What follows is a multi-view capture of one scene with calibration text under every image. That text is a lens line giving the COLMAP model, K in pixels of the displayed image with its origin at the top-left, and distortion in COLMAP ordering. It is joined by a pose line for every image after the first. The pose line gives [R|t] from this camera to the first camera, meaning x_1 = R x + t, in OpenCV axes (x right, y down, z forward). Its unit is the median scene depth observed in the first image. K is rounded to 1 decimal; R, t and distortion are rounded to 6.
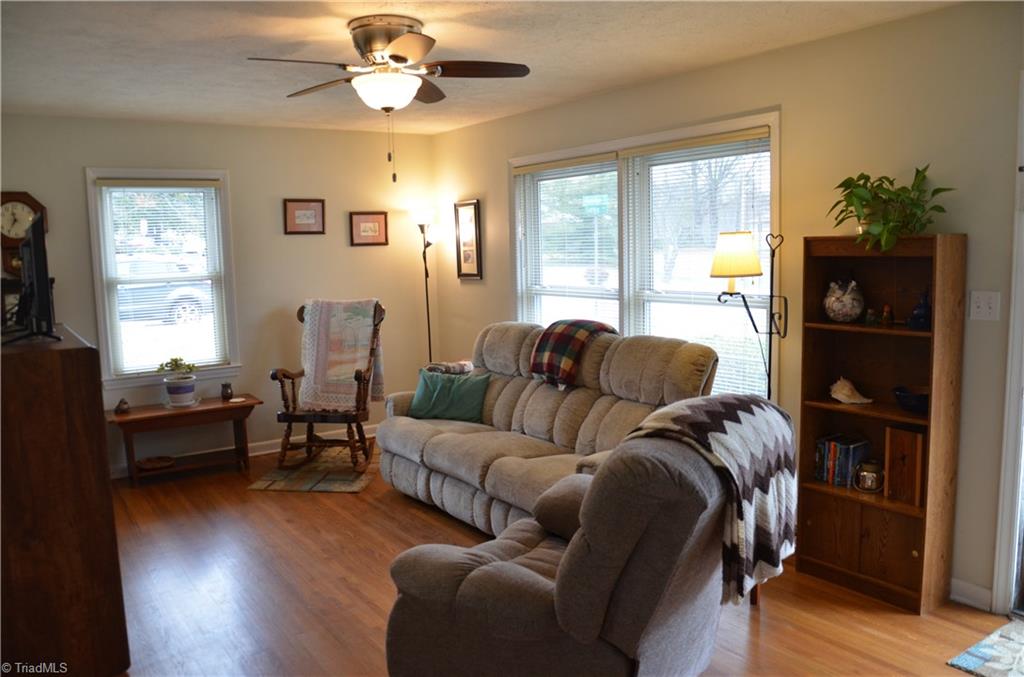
lens RADIAL K [[808.2, 0, 531.9], [0, 808.2, 333.9], [0, 0, 1]] dist [-0.130909, 0.078959]
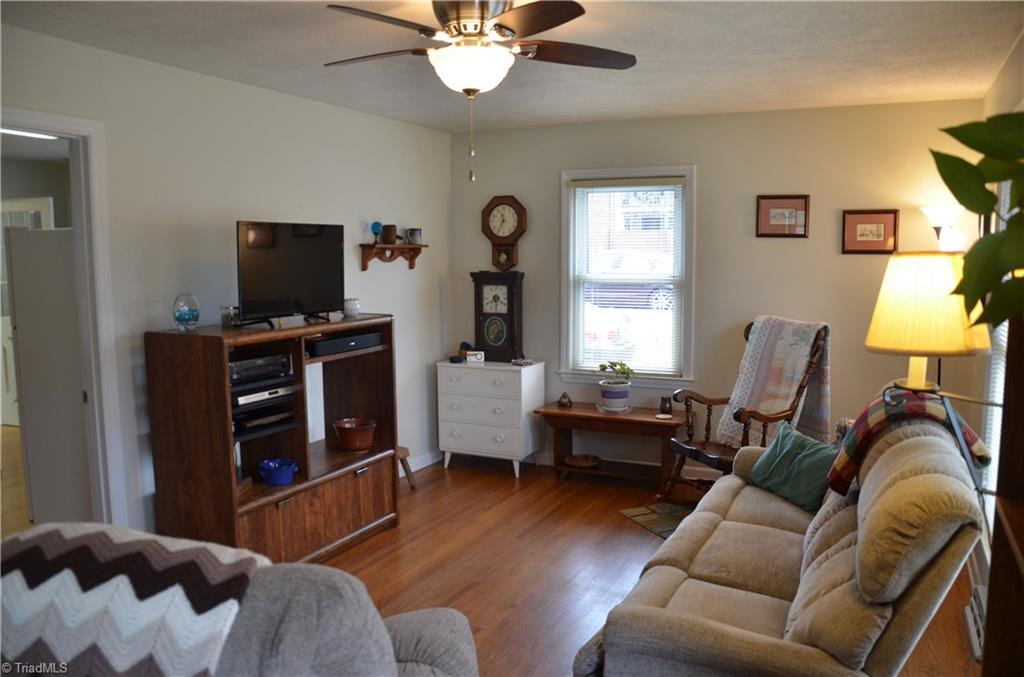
lens RADIAL K [[808.2, 0, 511.5], [0, 808.2, 345.3], [0, 0, 1]] dist [-0.130909, 0.078959]
pose [[0.487692, 0.122046, -0.864443, 0.323848], [-0.105331, 0.991173, 0.080514, -0.052463], [0.866638, 0.051786, 0.496242, 0.365369]]
